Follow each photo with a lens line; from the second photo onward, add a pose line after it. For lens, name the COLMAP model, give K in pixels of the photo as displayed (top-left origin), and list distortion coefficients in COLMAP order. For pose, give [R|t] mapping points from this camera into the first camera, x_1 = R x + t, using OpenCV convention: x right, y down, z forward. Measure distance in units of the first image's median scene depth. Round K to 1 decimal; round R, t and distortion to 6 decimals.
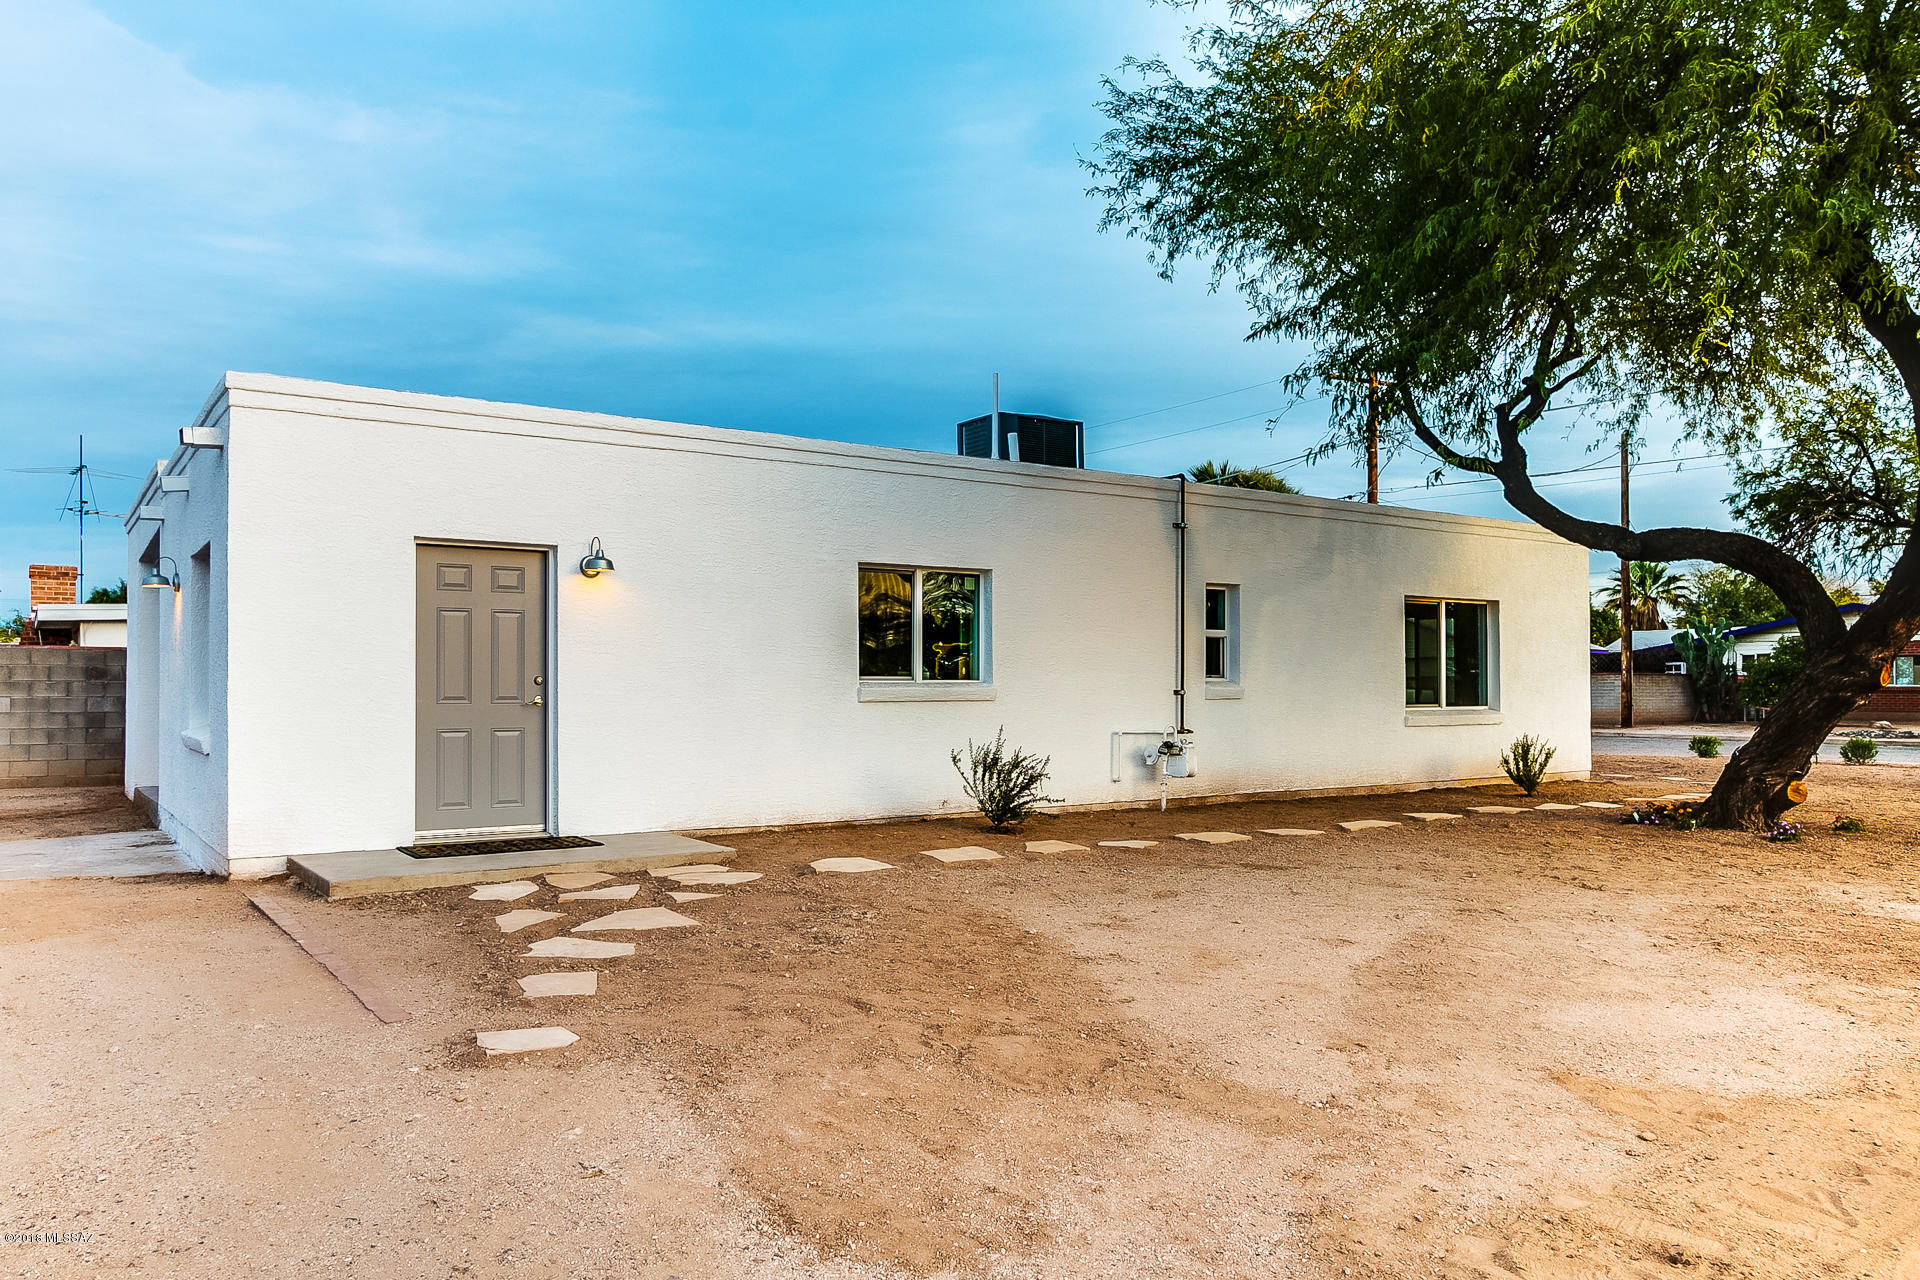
lens RADIAL K [[1376.4, 0, 958.8], [0, 1376.4, 712.6], [0, 0, 1]] dist [0.017579, 0.002160]
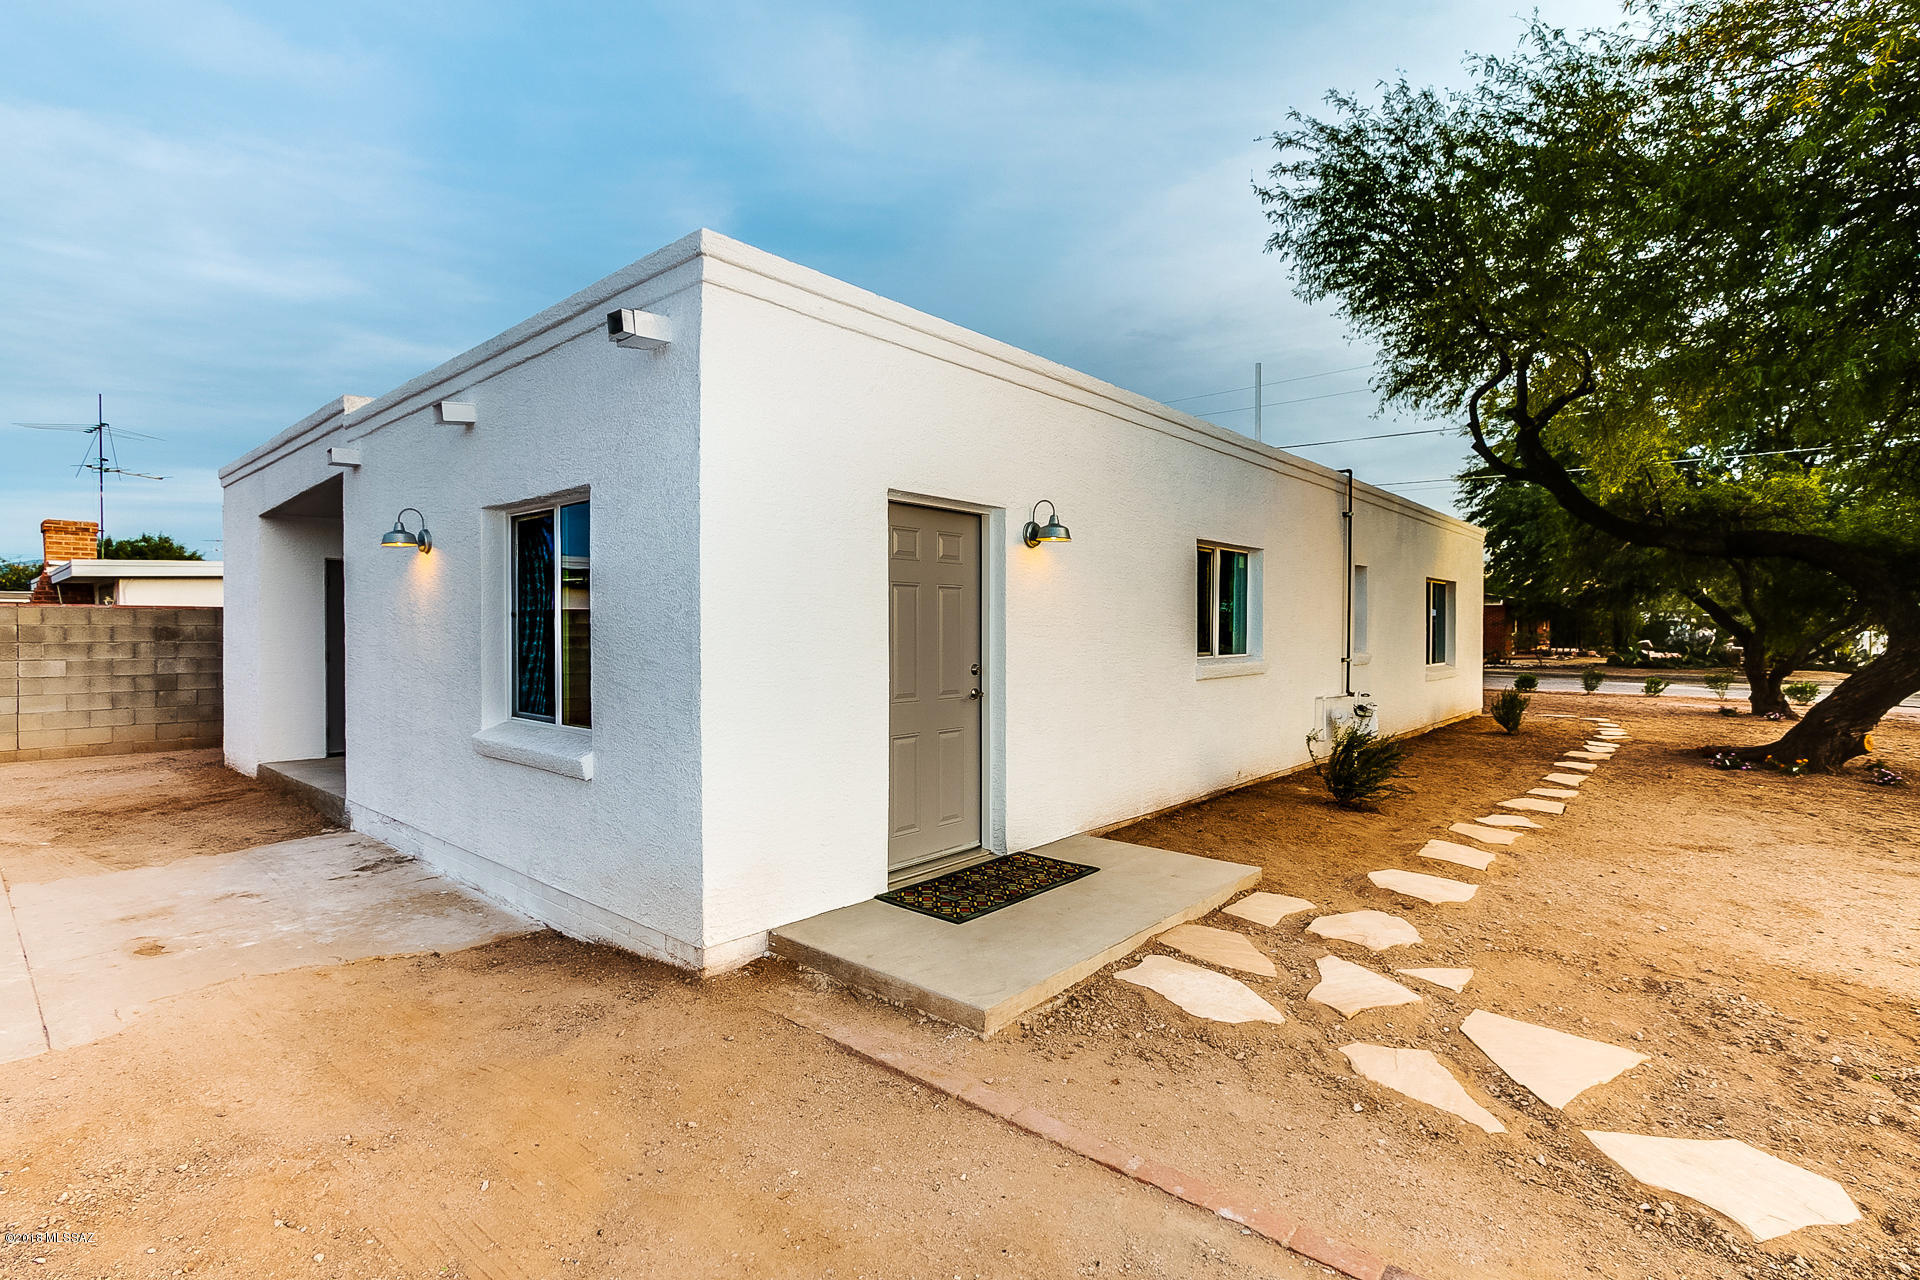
lens RADIAL K [[898.4, 0, 954.8], [0, 898.4, 662.9], [0, 0, 1]] dist [-0.019921, 0.001945]
pose [[0.965235, -0.008054, 0.261259, -0.350430], [0.001387, 0.999669, 0.025694, -0.031543], [-0.261380, -0.024438, 0.964927, 0.364135]]
